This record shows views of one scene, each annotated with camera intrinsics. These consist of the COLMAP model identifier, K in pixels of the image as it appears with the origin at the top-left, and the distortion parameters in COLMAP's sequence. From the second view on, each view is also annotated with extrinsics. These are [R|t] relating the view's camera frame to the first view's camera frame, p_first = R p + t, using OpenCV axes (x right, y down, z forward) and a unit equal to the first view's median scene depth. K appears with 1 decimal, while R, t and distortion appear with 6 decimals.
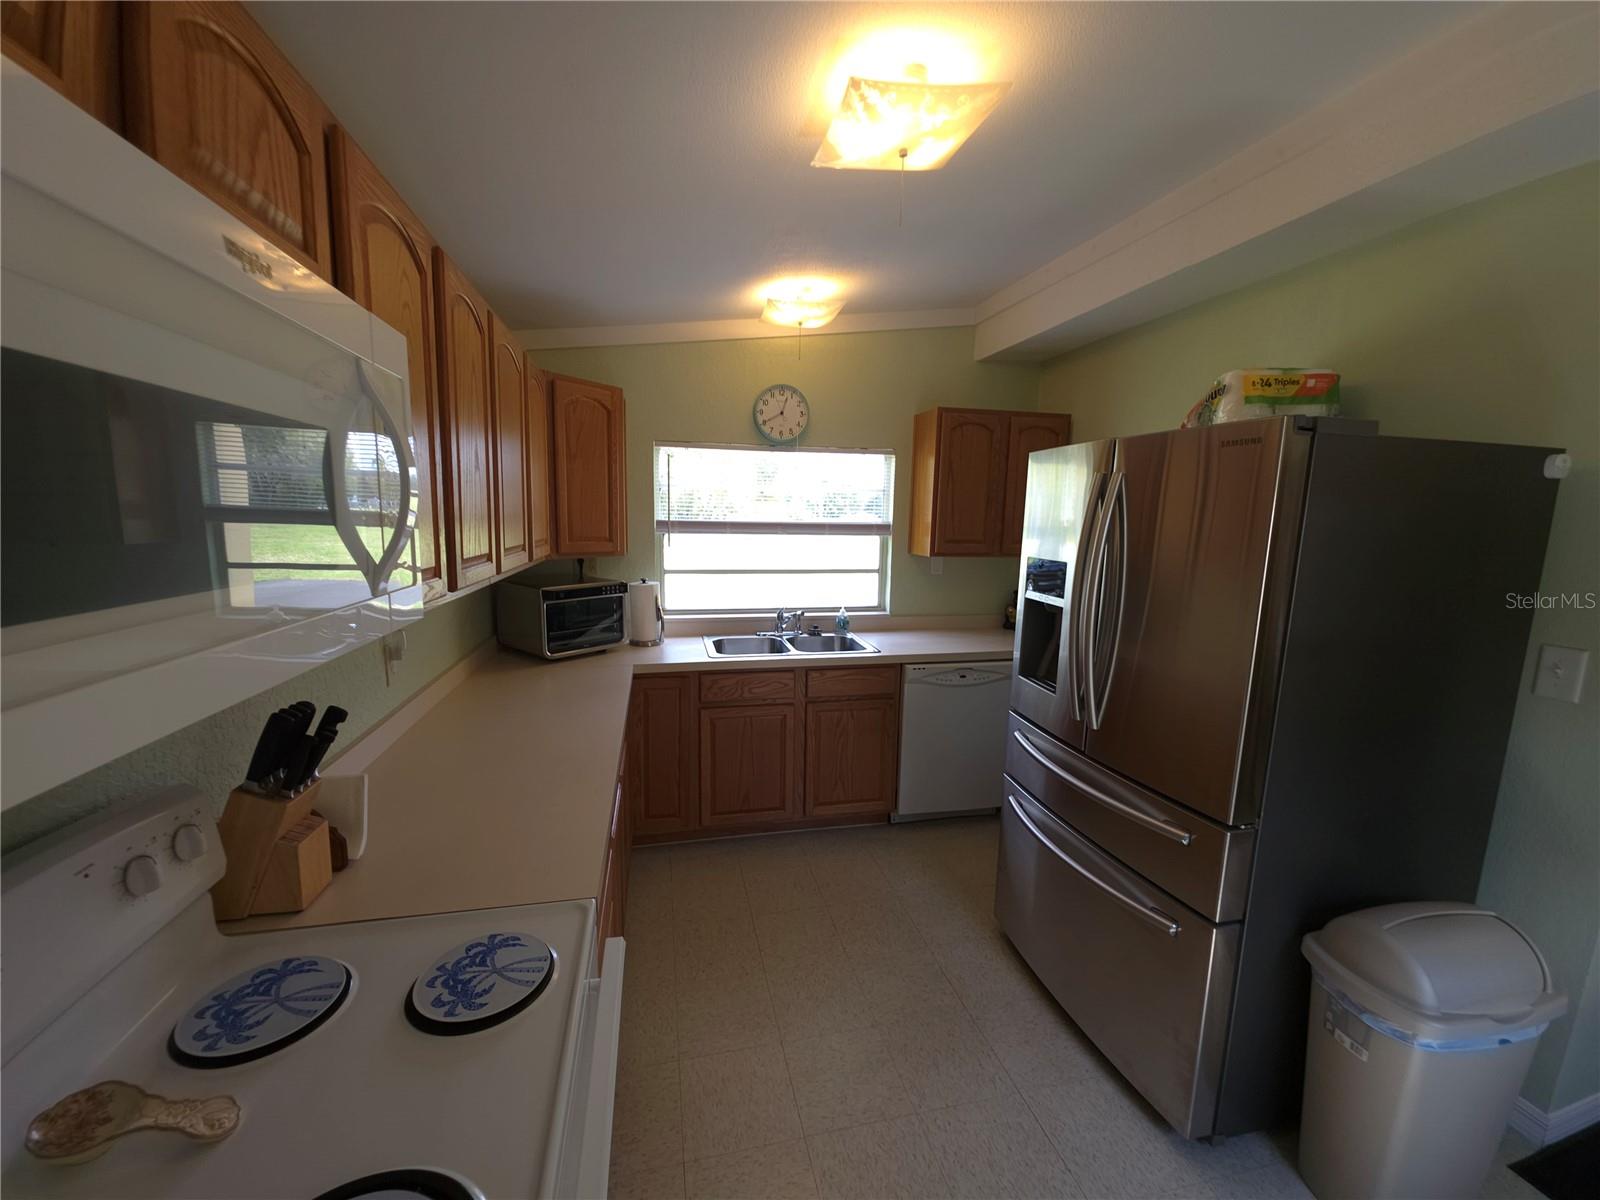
lens RADIAL K [[635.7, 0, 791.5], [0, 635.7, 604.2], [0, 0, 1]] dist [-0.000213, 0.000067]
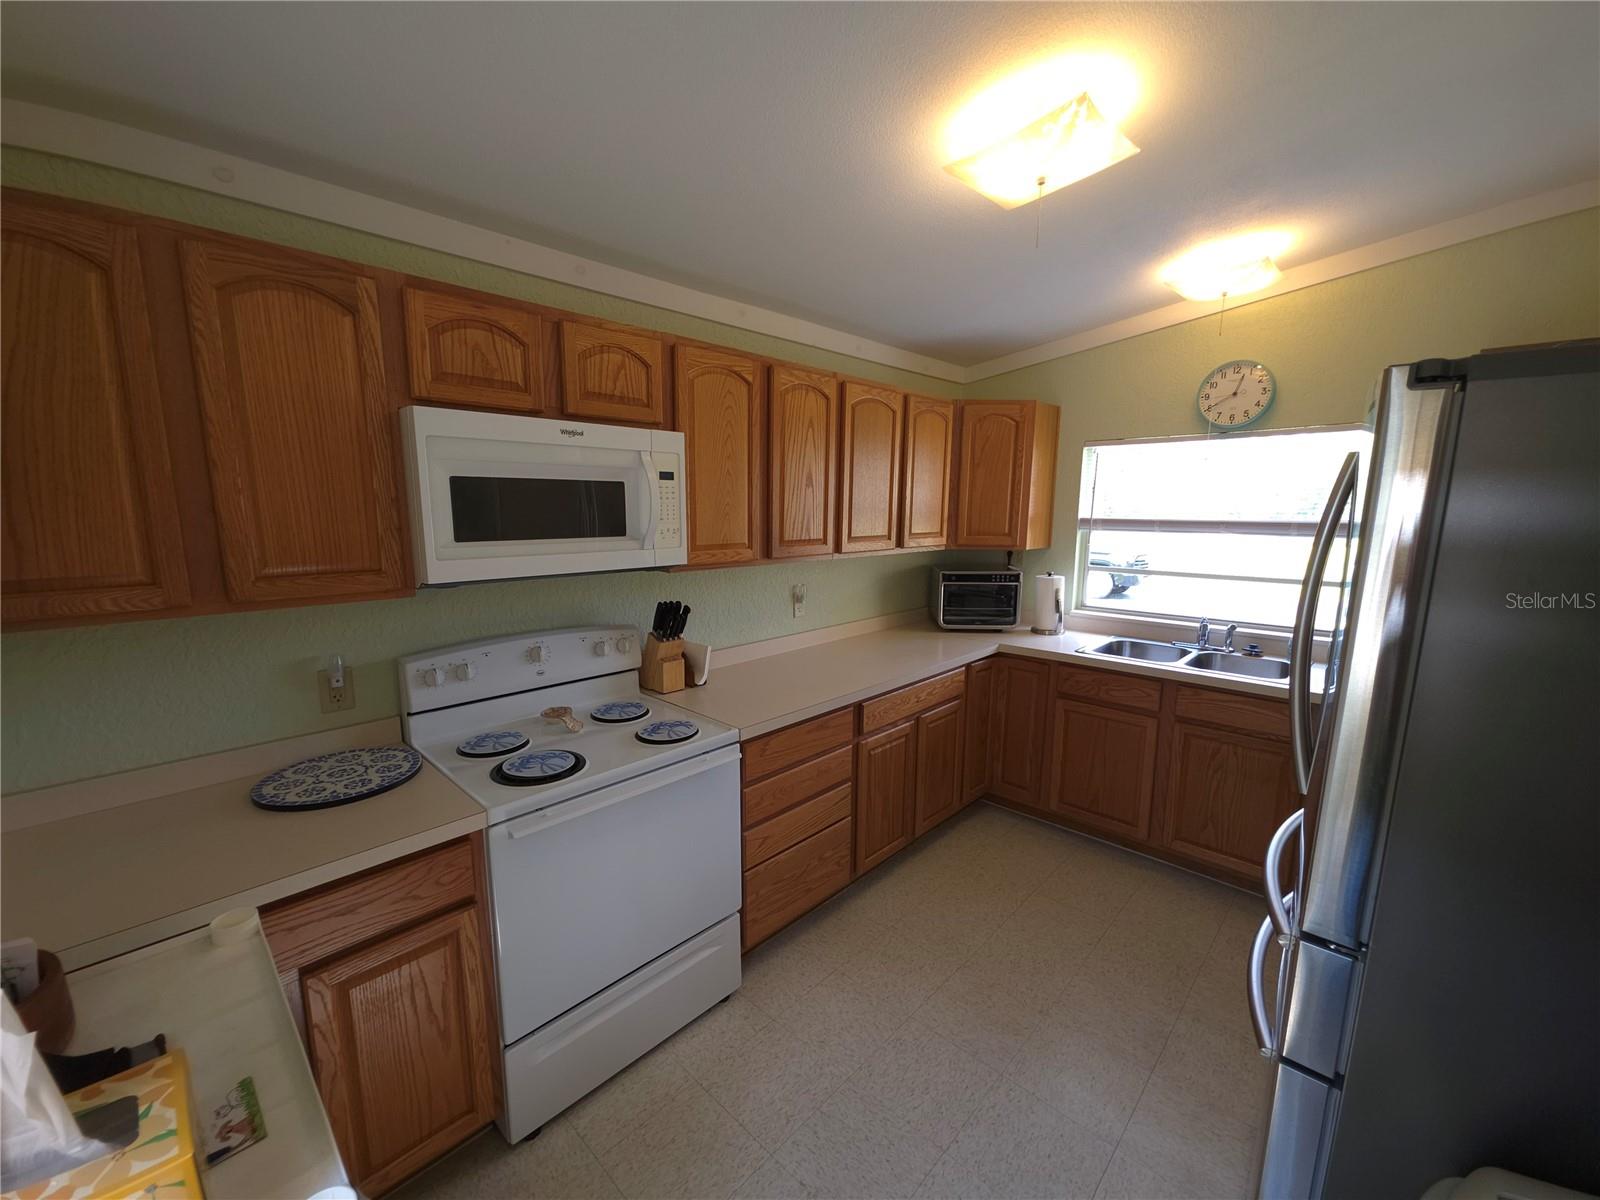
lens RADIAL K [[635.7, 0, 791.5], [0, 635.7, 604.2], [0, 0, 1]] dist [-0.000213, 0.000067]
pose [[0.553330, 0.111621, -0.825450, 0.430470], [-0.109282, 0.992143, 0.060906, -0.004079], [0.825763, 0.056506, 0.561180, 0.036062]]
